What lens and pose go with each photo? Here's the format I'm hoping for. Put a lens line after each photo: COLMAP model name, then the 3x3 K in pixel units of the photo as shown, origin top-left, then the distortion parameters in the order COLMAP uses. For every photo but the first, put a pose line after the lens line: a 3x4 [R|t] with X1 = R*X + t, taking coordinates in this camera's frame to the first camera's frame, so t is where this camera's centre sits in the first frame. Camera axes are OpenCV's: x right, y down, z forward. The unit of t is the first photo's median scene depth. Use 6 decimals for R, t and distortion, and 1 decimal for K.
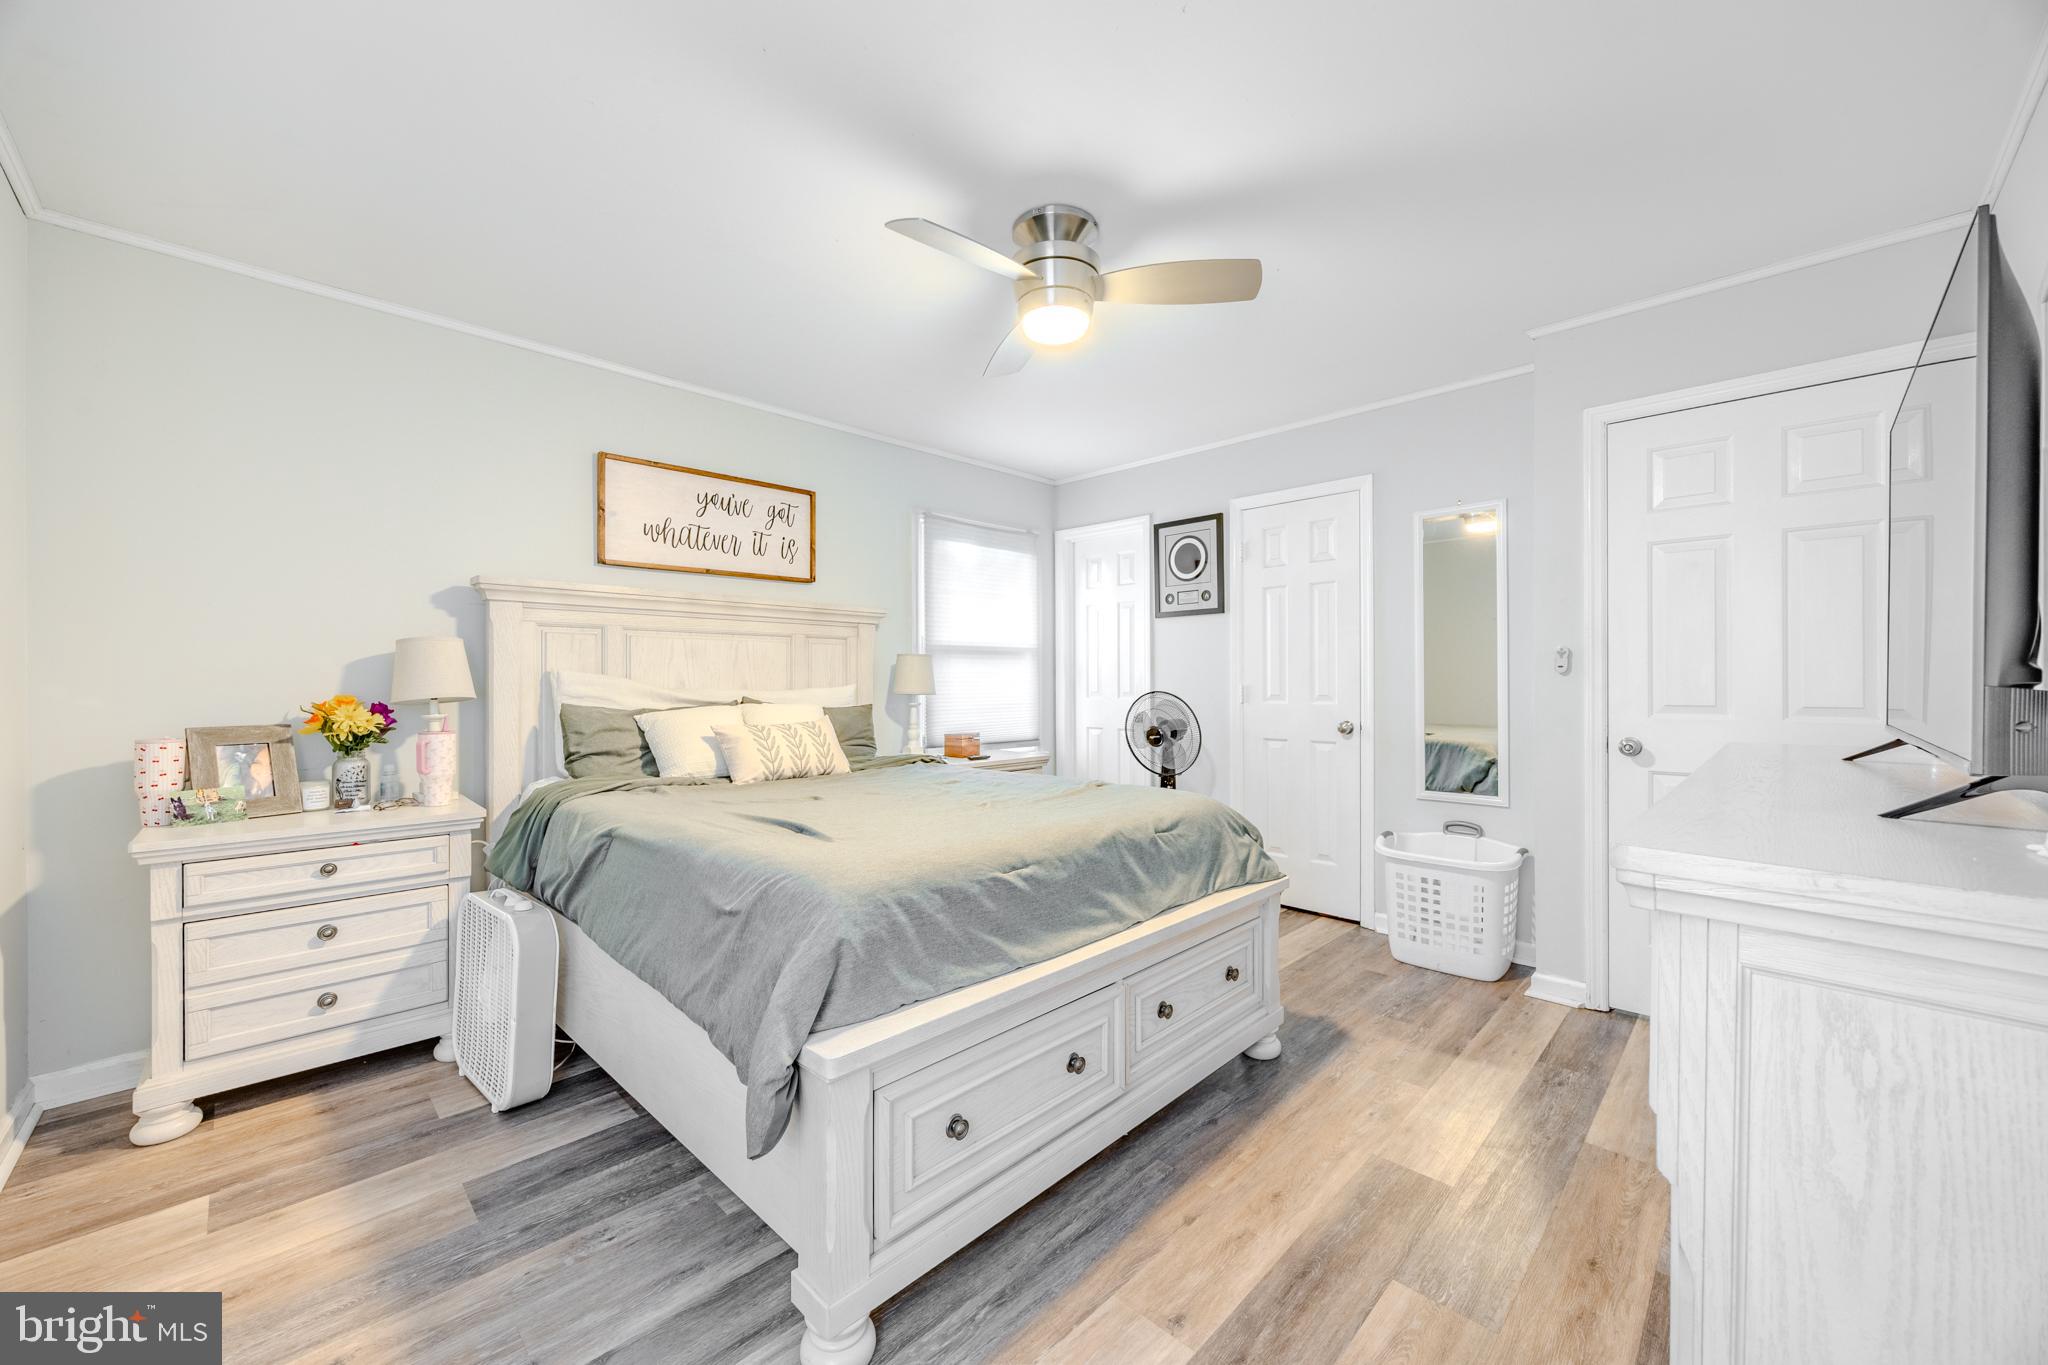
lens RADIAL K [[789.3, 0, 1014.0], [0, 789.3, 680.8], [0, 0, 1]] dist [-0.007487, -0.000231]
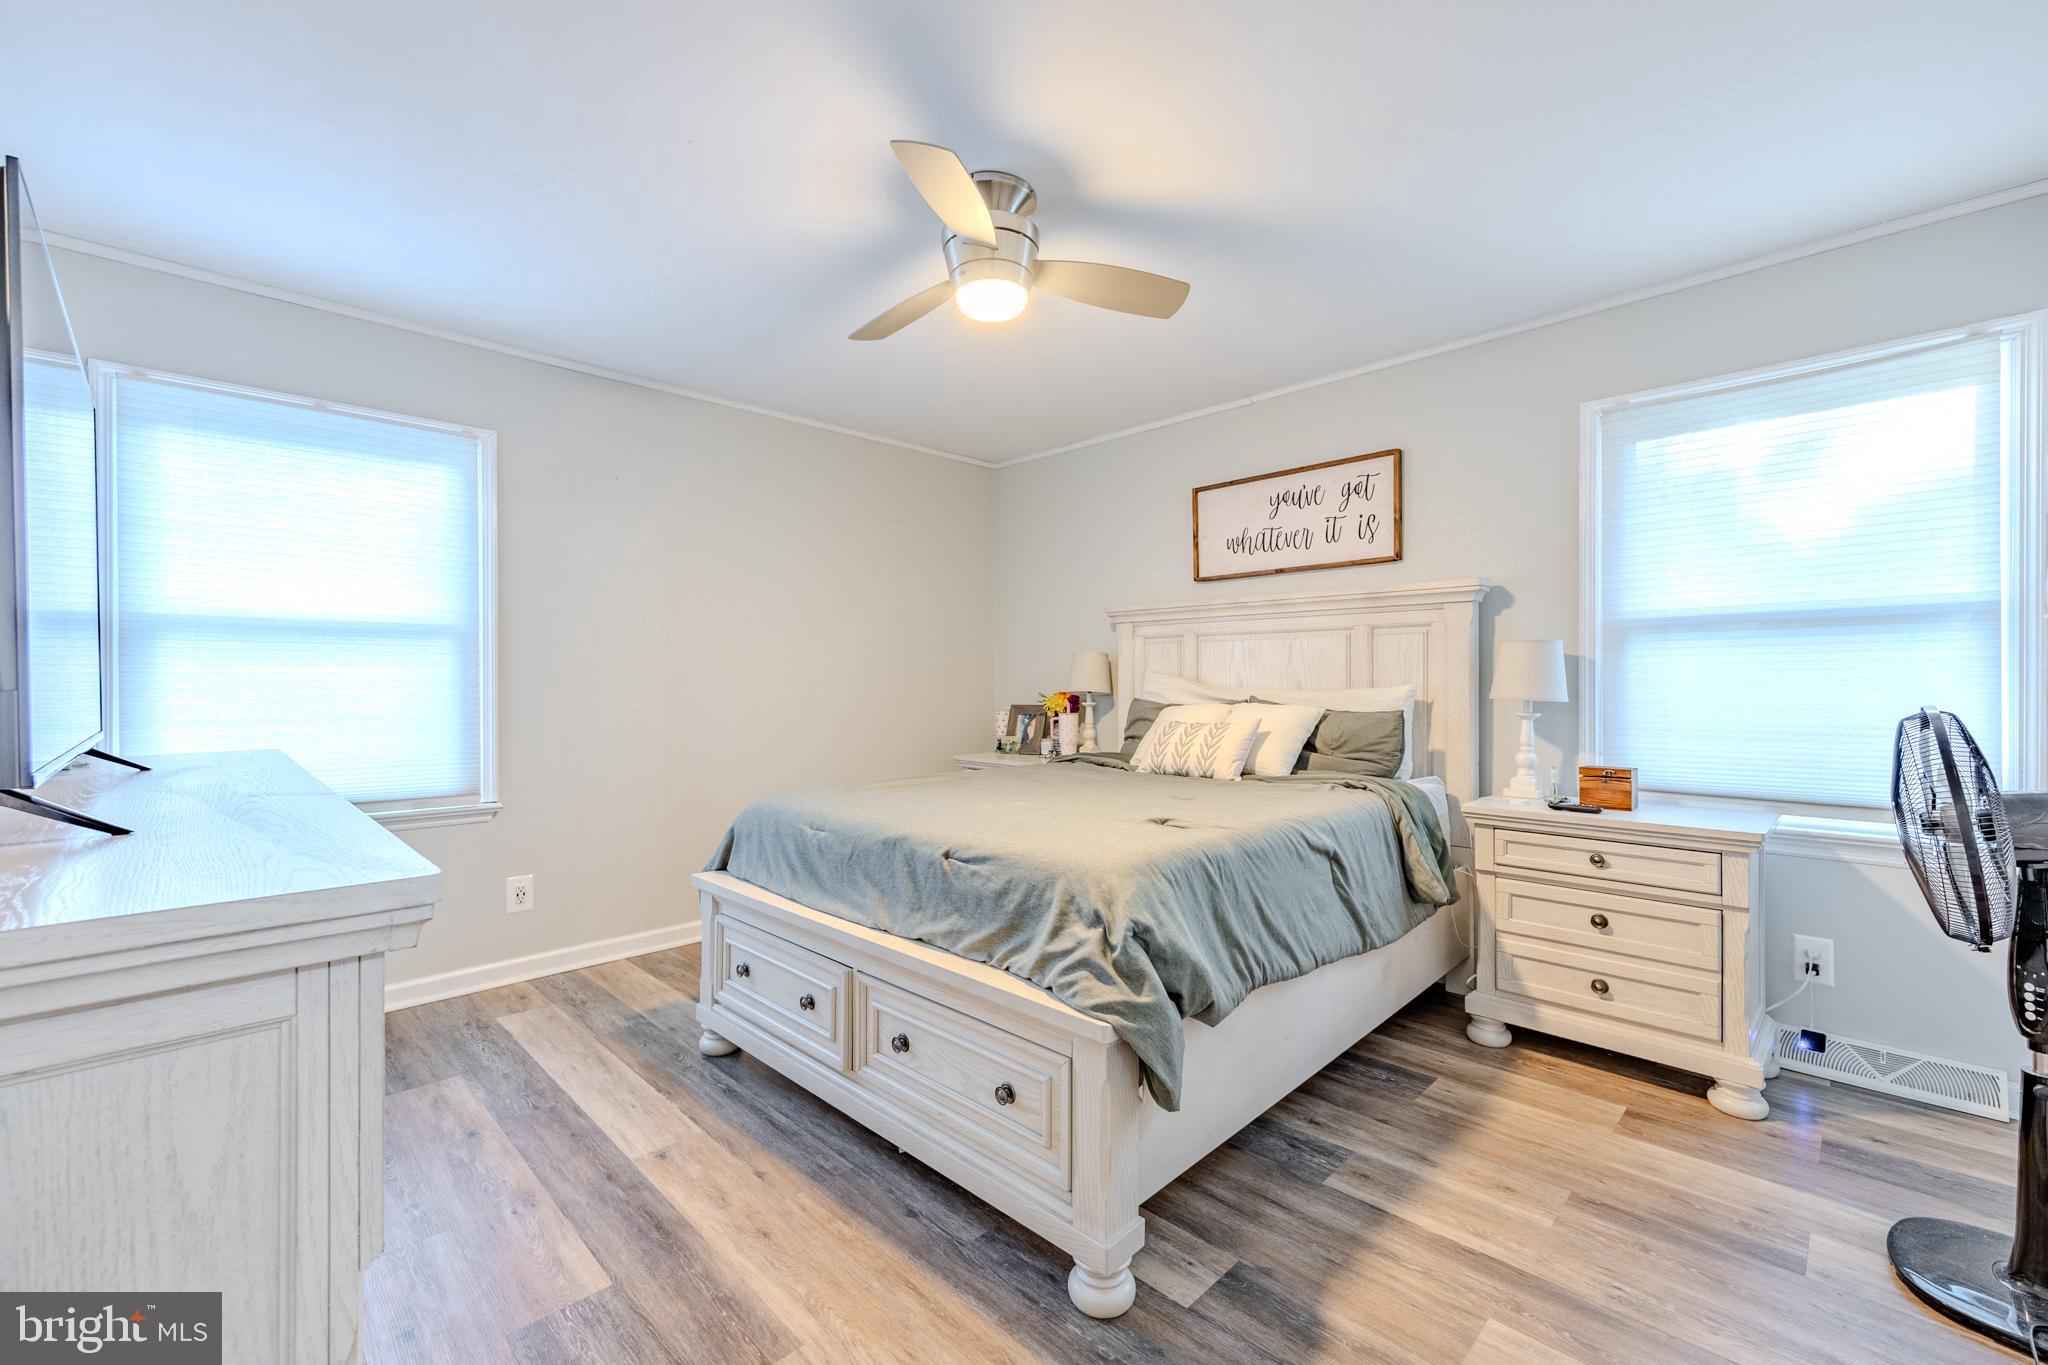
lens RADIAL K [[832.3, 0, 1014.7], [0, 832.3, 685.4], [0, 0, 1]] dist [0.000626, 0.000061]
pose [[-0.004656, 0.006479, -0.999968, 0.689026], [0.001370, 0.999978, 0.006472, -0.000564], [0.999988, -0.001340, -0.004665, 0.681993]]
